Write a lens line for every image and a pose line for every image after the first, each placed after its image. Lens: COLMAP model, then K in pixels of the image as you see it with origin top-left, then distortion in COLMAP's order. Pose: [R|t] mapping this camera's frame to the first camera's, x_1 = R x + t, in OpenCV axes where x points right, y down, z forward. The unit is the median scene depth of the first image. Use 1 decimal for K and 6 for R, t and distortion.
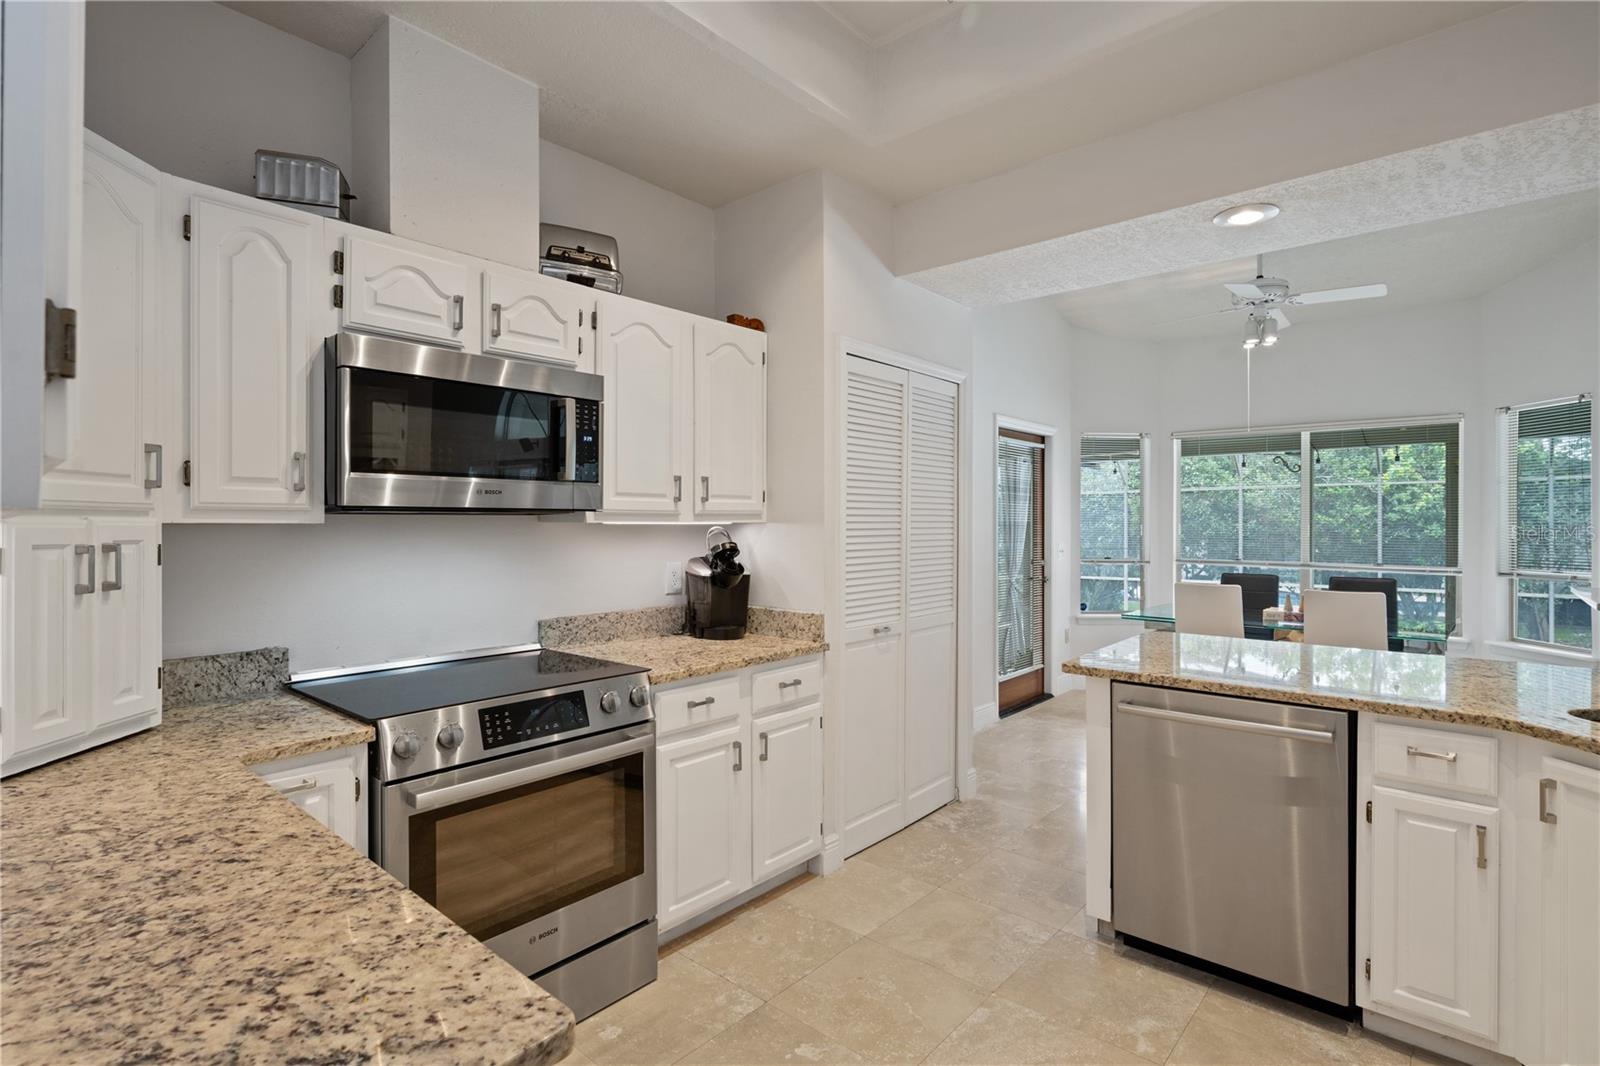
lens RADIAL K [[761.8, 0, 802.0], [0, 761.8, 516.2], [0, 0, 1]] dist [-0.003711, -0.000642]
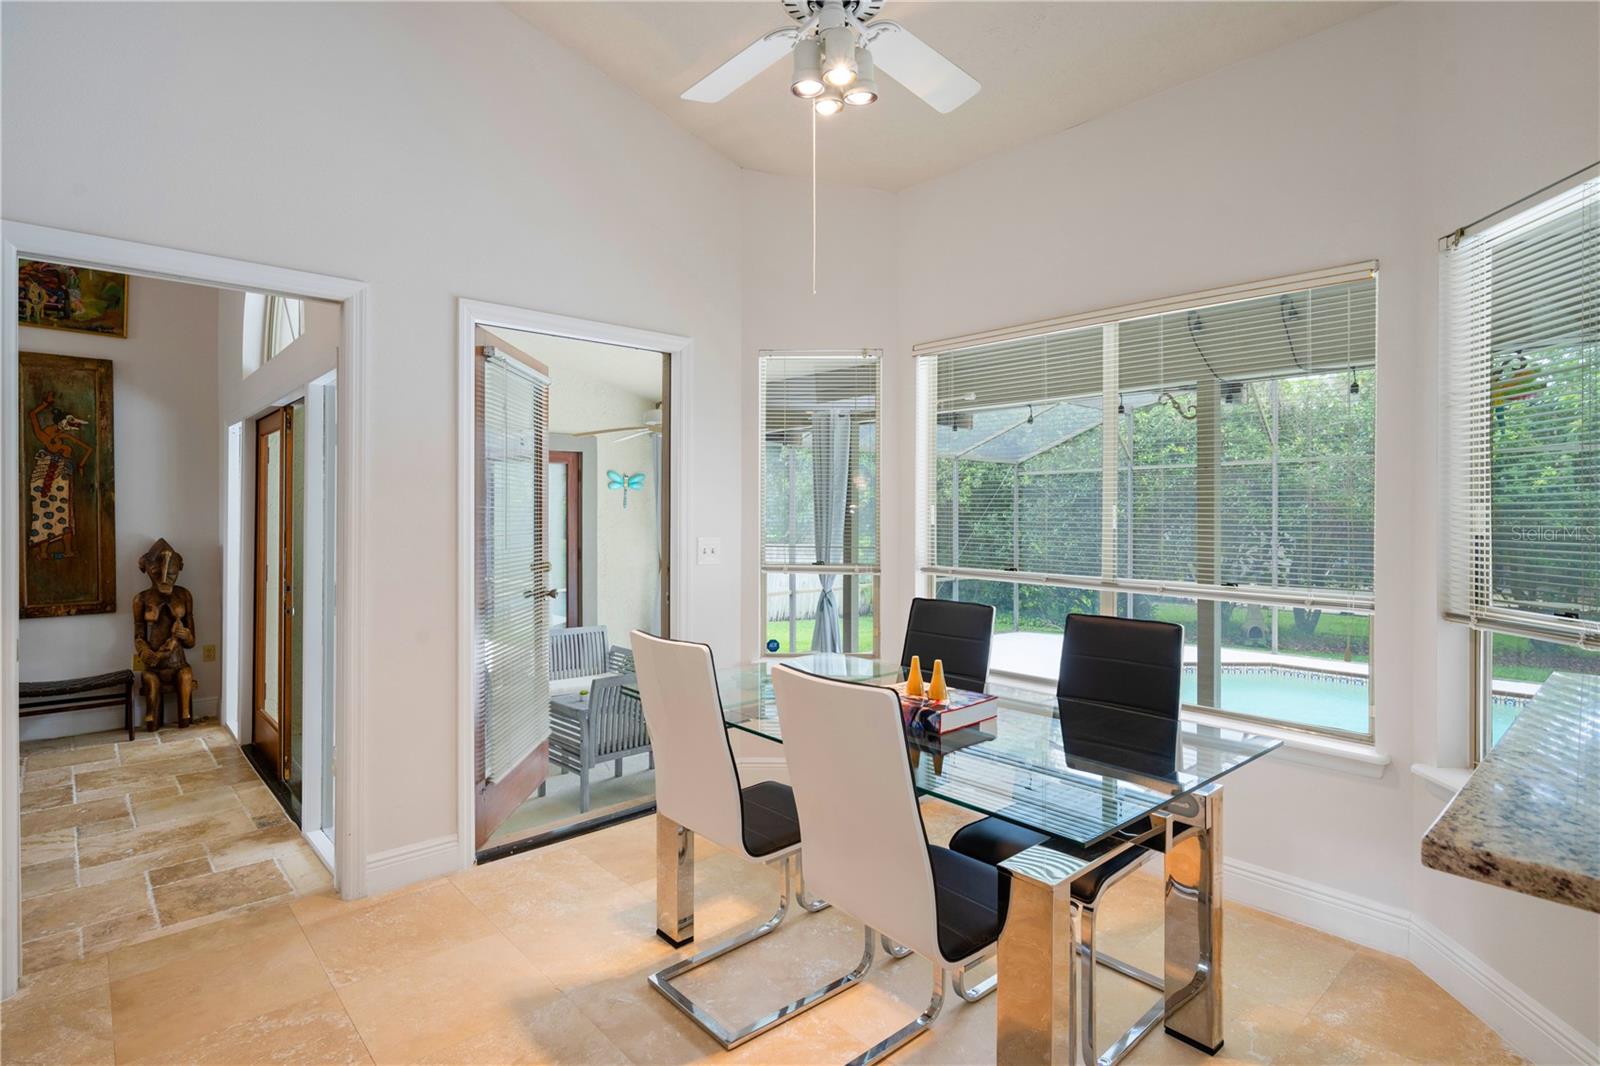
lens RADIAL K [[794.2, 0, 817.4], [0, 794.2, 510.1], [0, 0, 1]] dist [0.026993, -0.024481]
pose [[0.994791, 0.002453, -0.101903, 0.207348], [-0.001394, 0.999944, 0.010458, 0.003125], [0.101923, -0.010262, 0.994739, 0.172380]]
